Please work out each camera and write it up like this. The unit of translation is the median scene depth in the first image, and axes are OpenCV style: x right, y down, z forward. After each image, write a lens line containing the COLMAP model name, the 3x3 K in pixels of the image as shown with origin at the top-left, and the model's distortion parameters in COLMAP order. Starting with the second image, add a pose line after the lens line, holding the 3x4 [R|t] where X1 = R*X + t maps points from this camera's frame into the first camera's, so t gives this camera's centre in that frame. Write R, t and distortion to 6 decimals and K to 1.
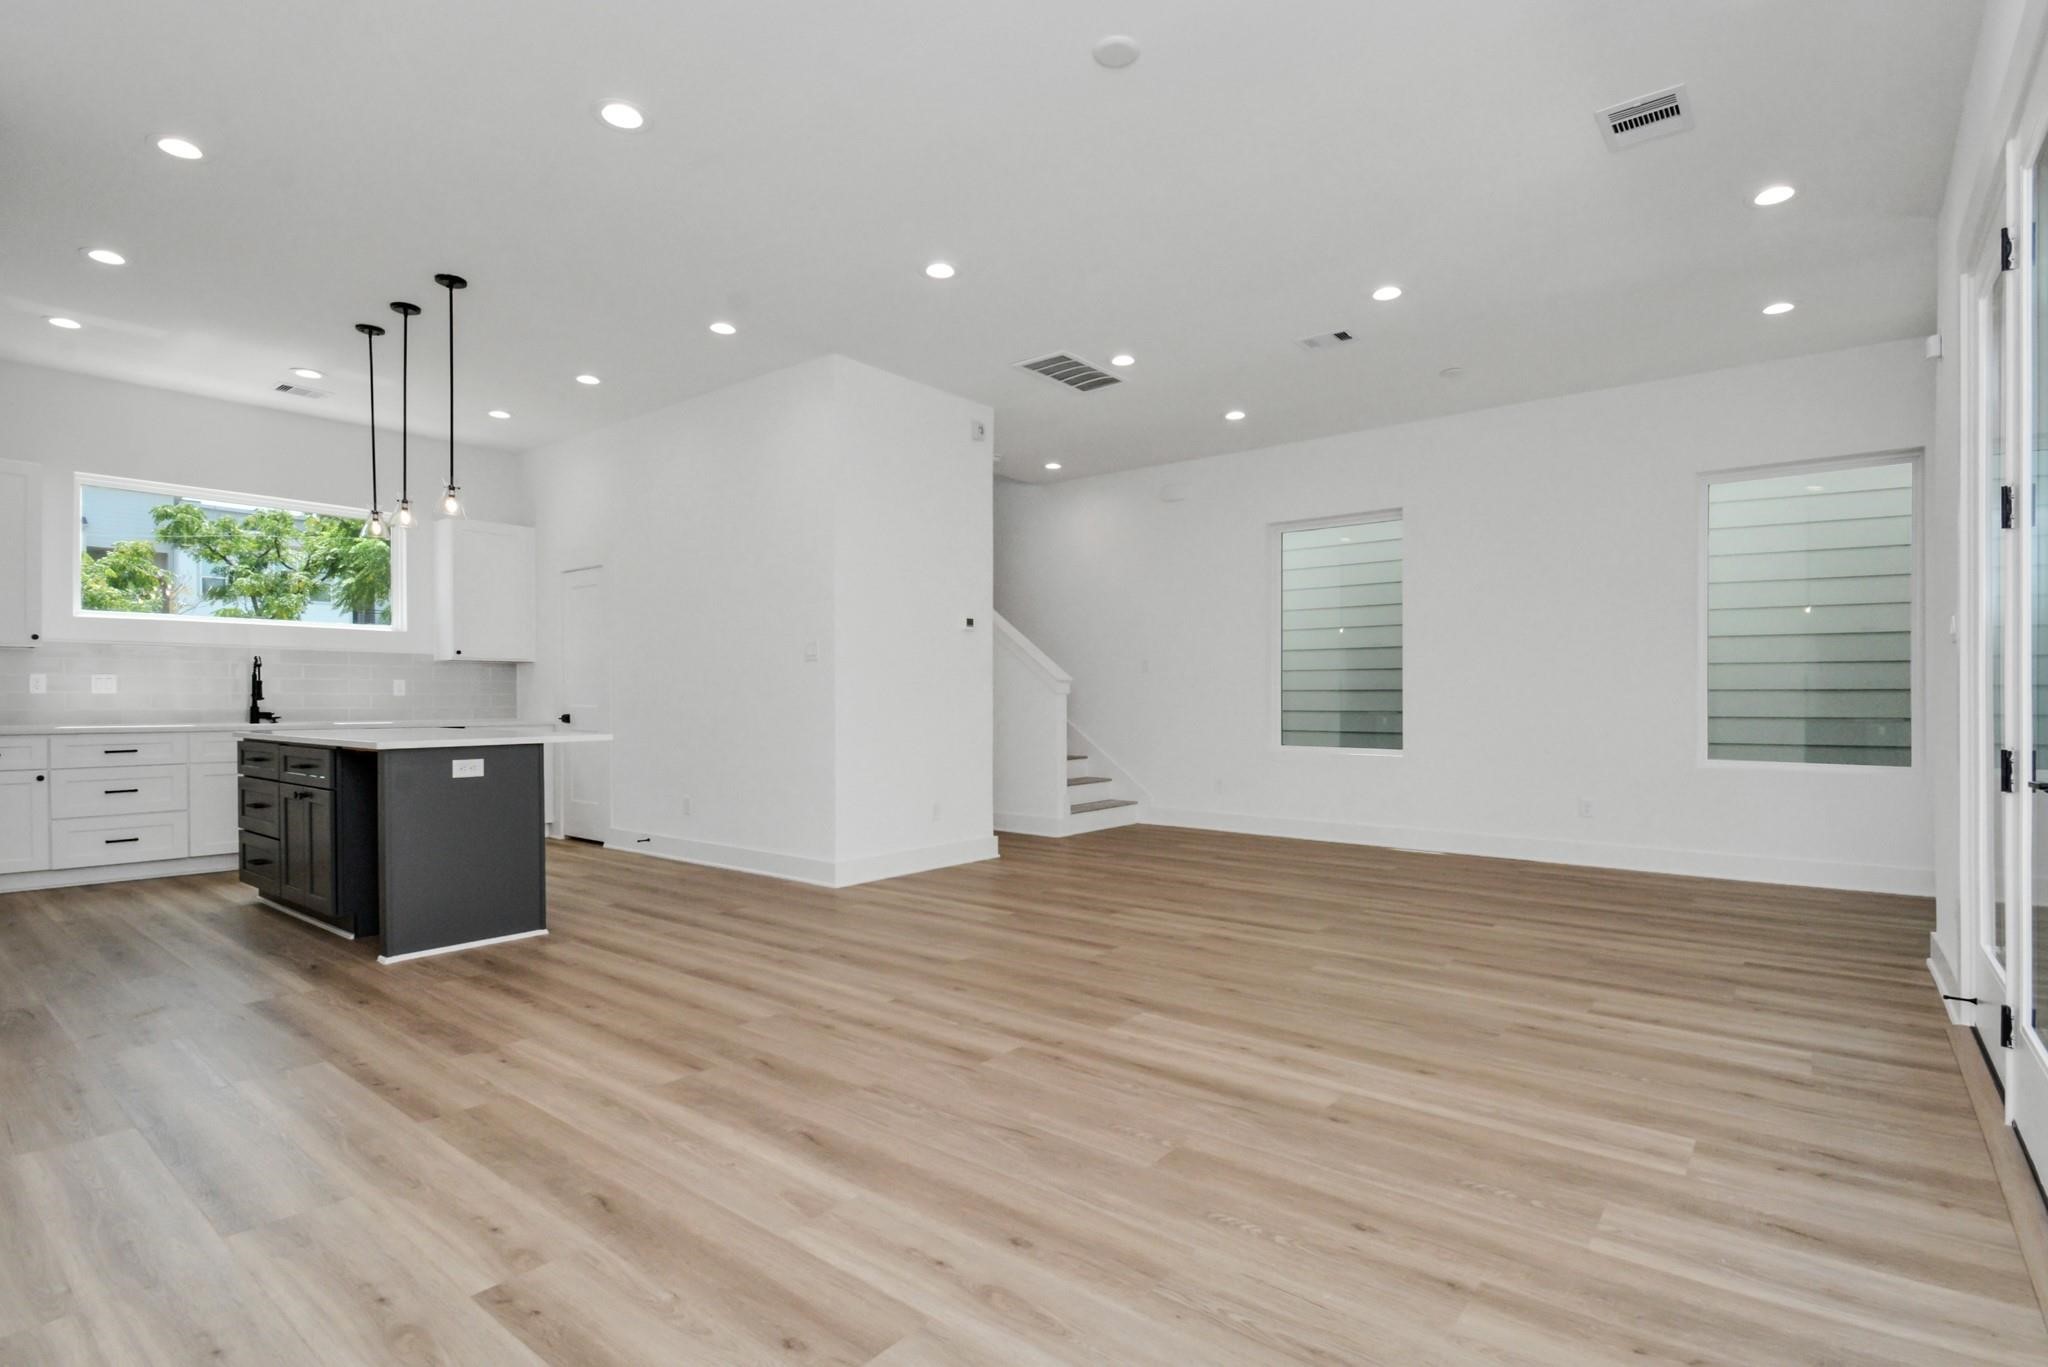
lens RADIAL K [[974.4, 0, 1002.1], [0, 974.4, 687.0], [0, 0, 1]] dist [0.021980, -0.026211]
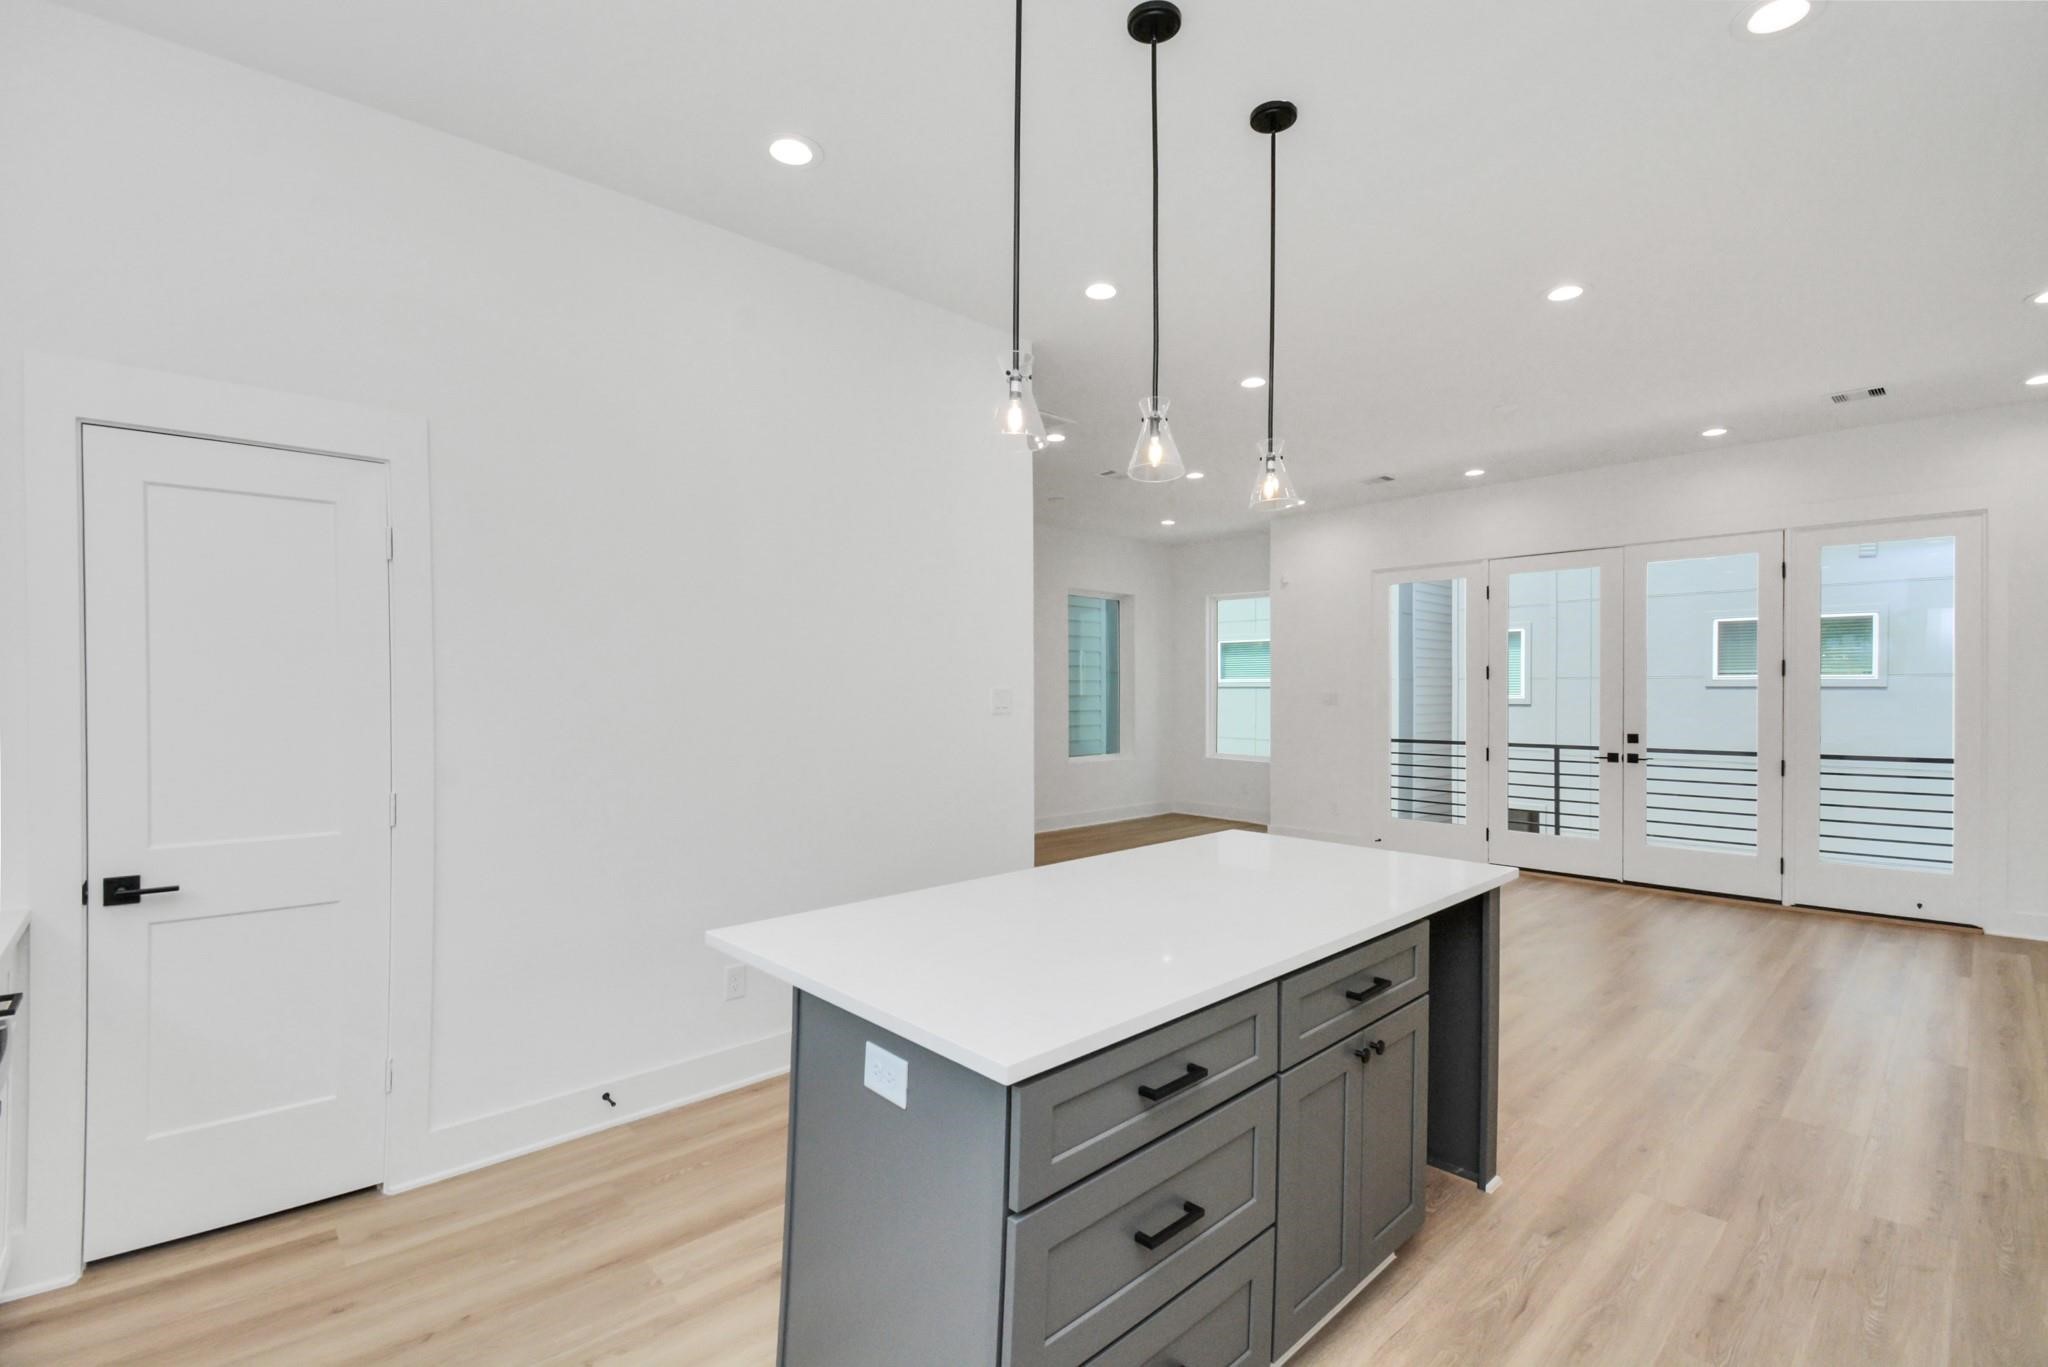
lens RADIAL K [[952.4, 0, 1094.6], [0, 952.4, 681.9], [0, 0, 1]] dist [0.018920, -0.023297]
pose [[0.086532, 0.010136, 0.996198, -1.210831], [-0.006326, 0.999934, -0.009624, -0.062923], [-0.996229, -0.005469, 0.086590, 1.104641]]
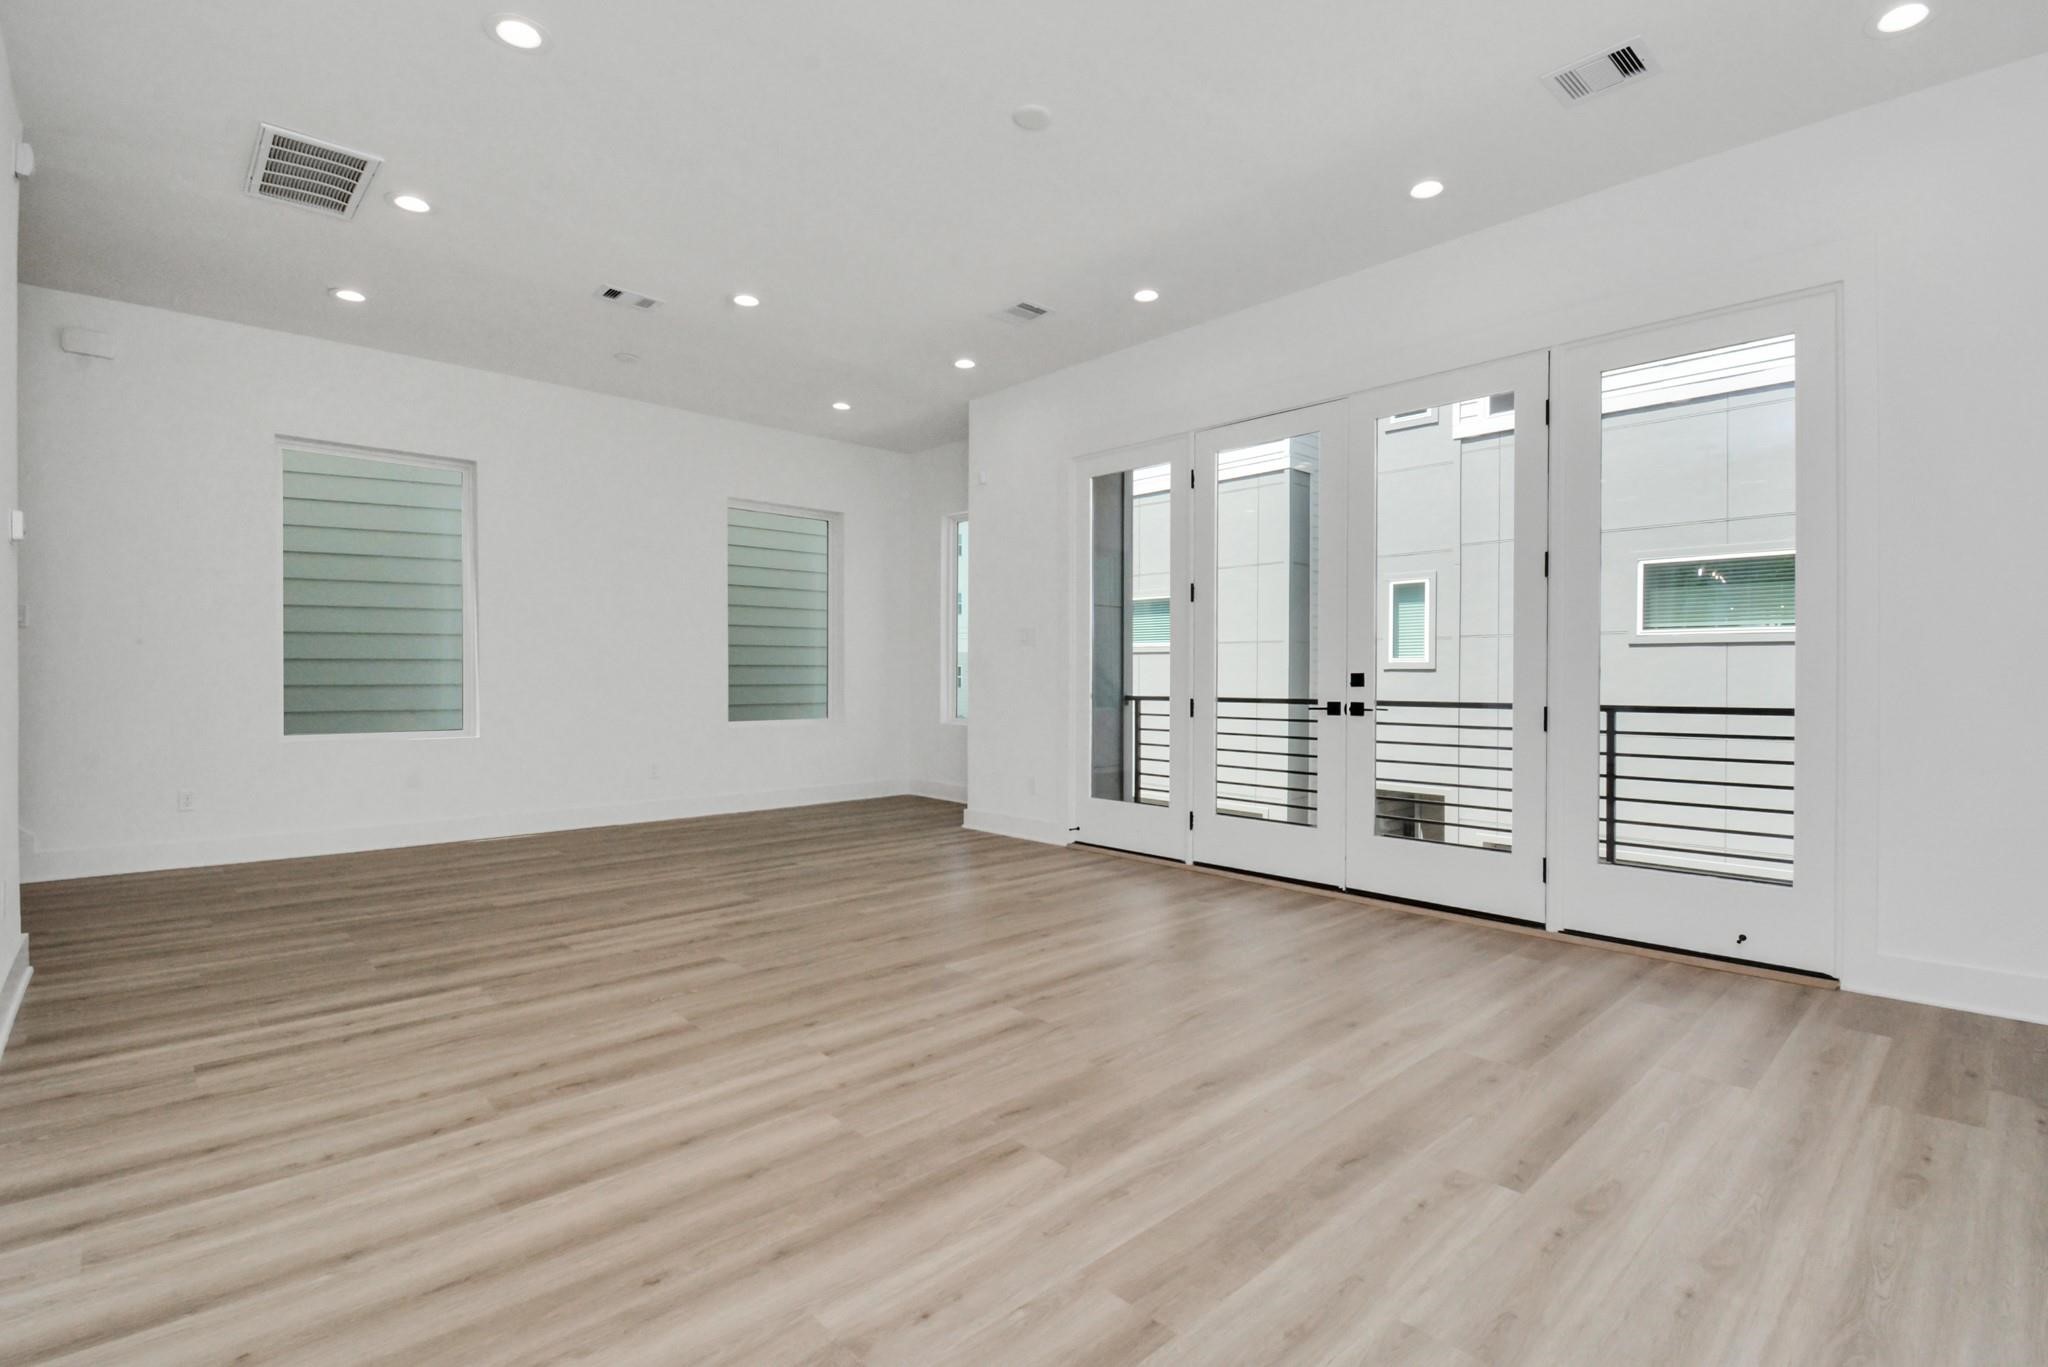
lens RADIAL K [[988.2, 0, 1072.2], [0, 988.2, 670.4], [0, 0, 1]] dist [0.000004, -0.000363]
pose [[0.108204, 0.001740, 0.994127, -0.707071], [-0.012860, 0.999917, -0.000350, 0.002496], [-0.994046, -0.012746, 0.108217, 0.563470]]
